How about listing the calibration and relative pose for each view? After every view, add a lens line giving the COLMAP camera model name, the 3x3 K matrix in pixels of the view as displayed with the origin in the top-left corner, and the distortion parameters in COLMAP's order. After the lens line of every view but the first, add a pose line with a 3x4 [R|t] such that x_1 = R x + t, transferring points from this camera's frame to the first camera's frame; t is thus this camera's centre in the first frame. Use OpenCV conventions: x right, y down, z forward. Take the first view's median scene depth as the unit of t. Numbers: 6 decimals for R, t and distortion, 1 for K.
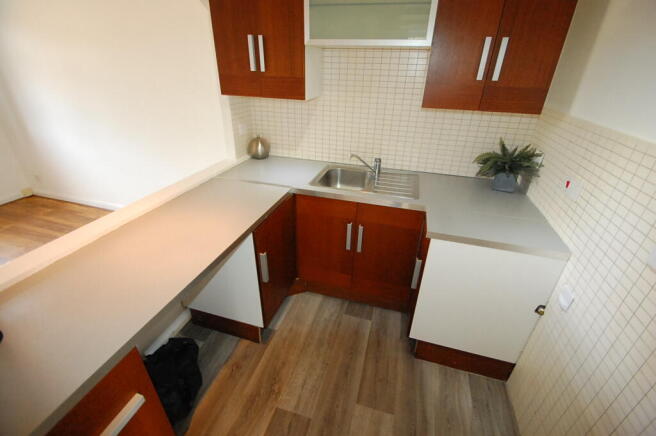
lens RADIAL K [[290.0, 0, 326.7], [0, 290.0, 219.7], [0, 0, 1]] dist [-0.003244, -0.000351]
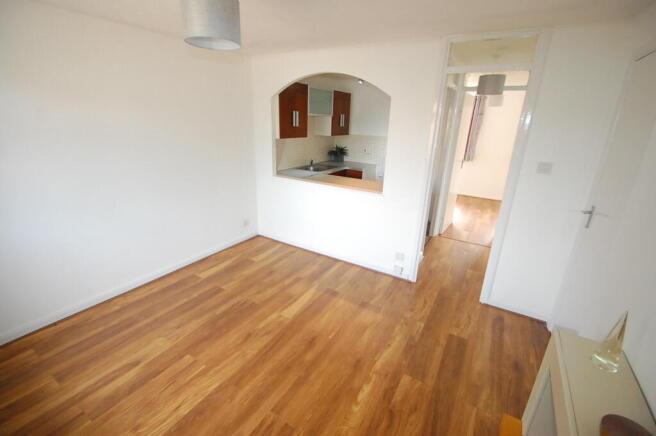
lens RADIAL K [[290.0, 0, 327.6], [0, 290.0, 218.4], [0, 0, 1]] dist [-0.003244, -0.000351]
pose [[0.262505, -0.331410, 0.906233, -1.308915], [0.441254, 0.876448, 0.192701, -0.125322], [-0.858129, 0.349294, 0.376308, 0.127223]]
